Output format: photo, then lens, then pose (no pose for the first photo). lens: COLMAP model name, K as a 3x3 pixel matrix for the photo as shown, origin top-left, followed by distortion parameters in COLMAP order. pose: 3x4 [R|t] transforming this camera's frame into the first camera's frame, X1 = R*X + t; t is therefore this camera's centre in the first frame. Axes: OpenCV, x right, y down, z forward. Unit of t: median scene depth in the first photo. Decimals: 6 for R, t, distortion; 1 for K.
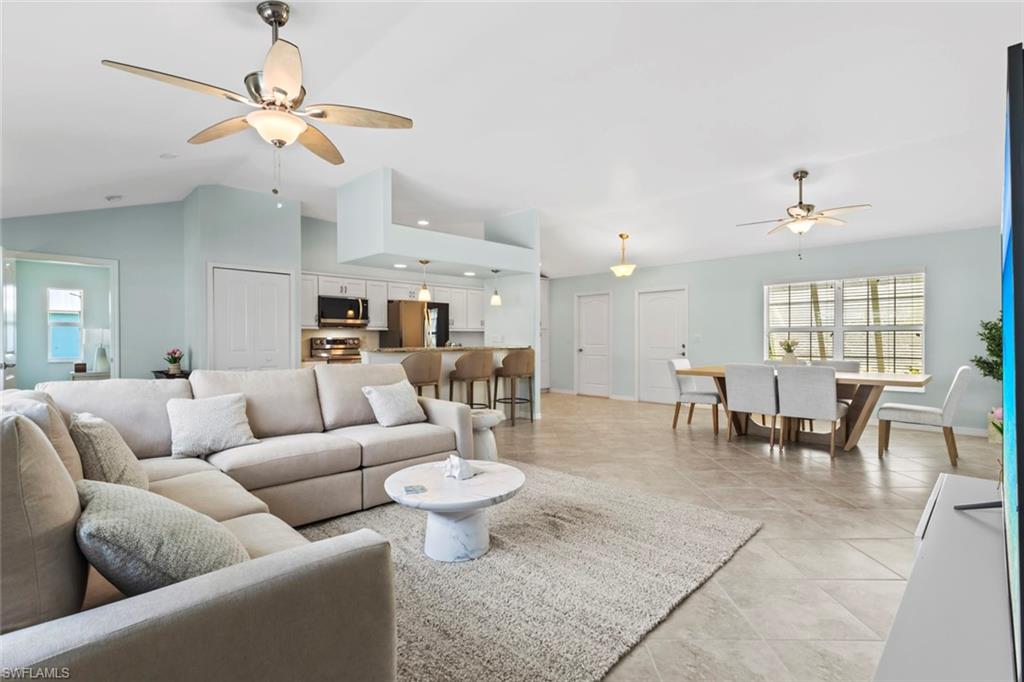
lens RADIAL K [[471.3, 0, 512.4], [0, 471.3, 341.1], [0, 0, 1]] dist [0.005692, -0.000227]
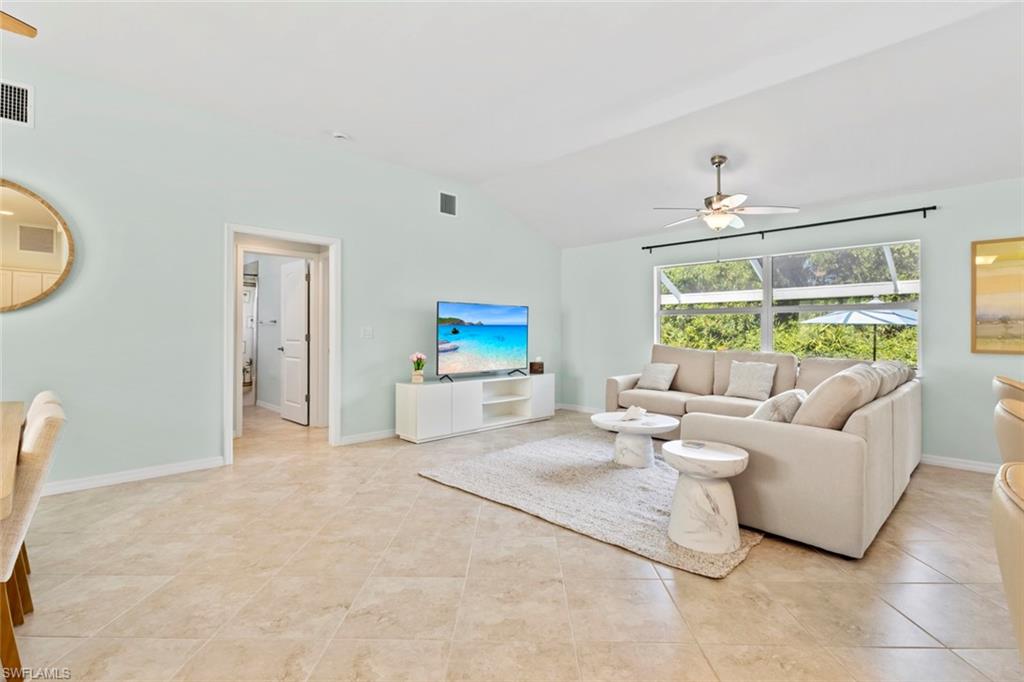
lens RADIAL K [[471.3, 0, 507.2], [0, 471.3, 330.7], [0, 0, 1]] dist [0.005692, -0.000227]
pose [[-0.999922, 0.000065, 0.012474, 0.103863], [0.000087, 0.999998, 0.001766, -0.006004], [-0.012474, 0.001767, -0.999921, 0.926593]]
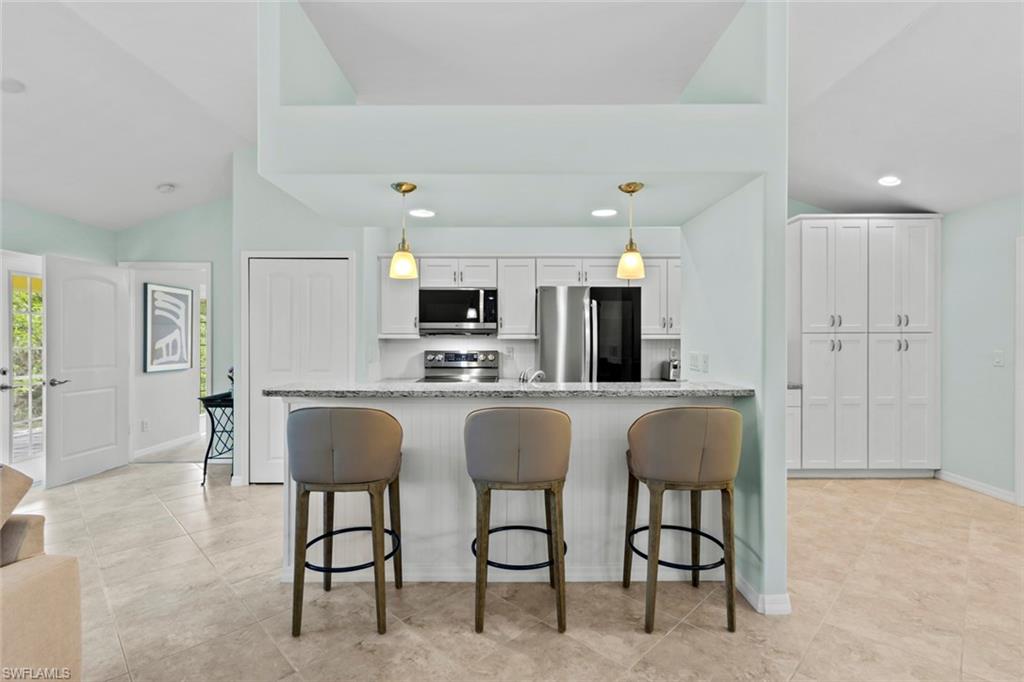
lens RADIAL K [[471.3, 0, 514.4], [0, 471.3, 340.9], [0, 0, 1]] dist [0.005692, -0.000227]
pose [[0.714151, 0.006107, -0.699965, 0.142558], [-0.005472, 0.999980, 0.003142, -0.023799], [0.699970, 0.001587, 0.714170, 0.586956]]
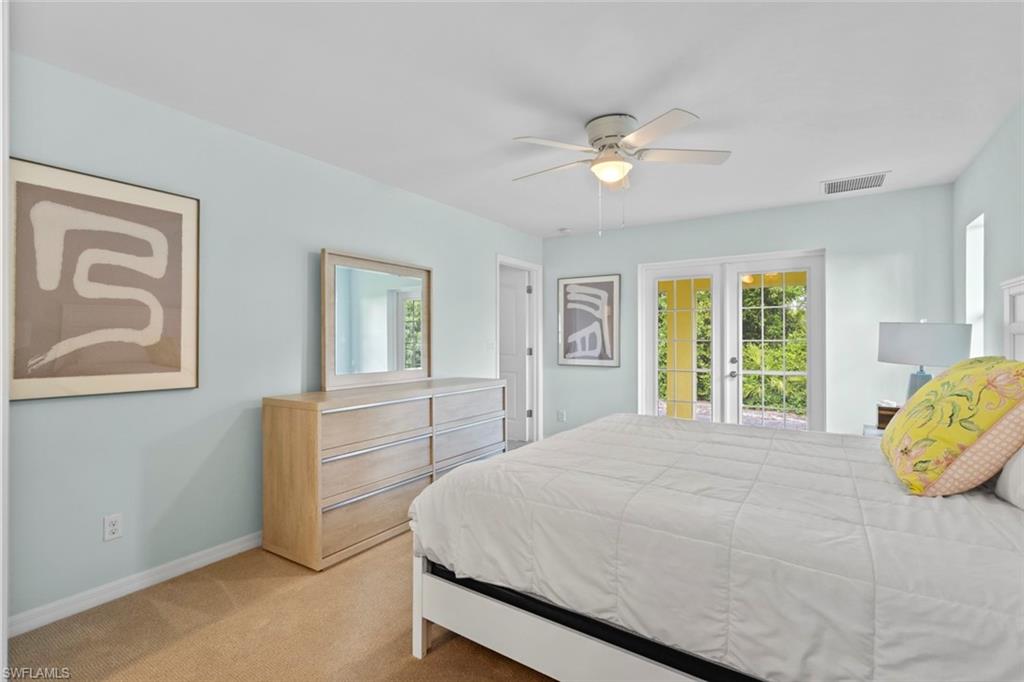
lens RADIAL K [[471.3, 0, 513.0], [0, 471.3, 341.7], [0, 0, 1]] dist [0.005692, -0.000227]
pose [[-0.979736, 0.004983, -0.200233, -0.548370], [0.001838, 0.999872, 0.015886, -0.019018], [0.200286, 0.015196, -0.979620, 1.438391]]
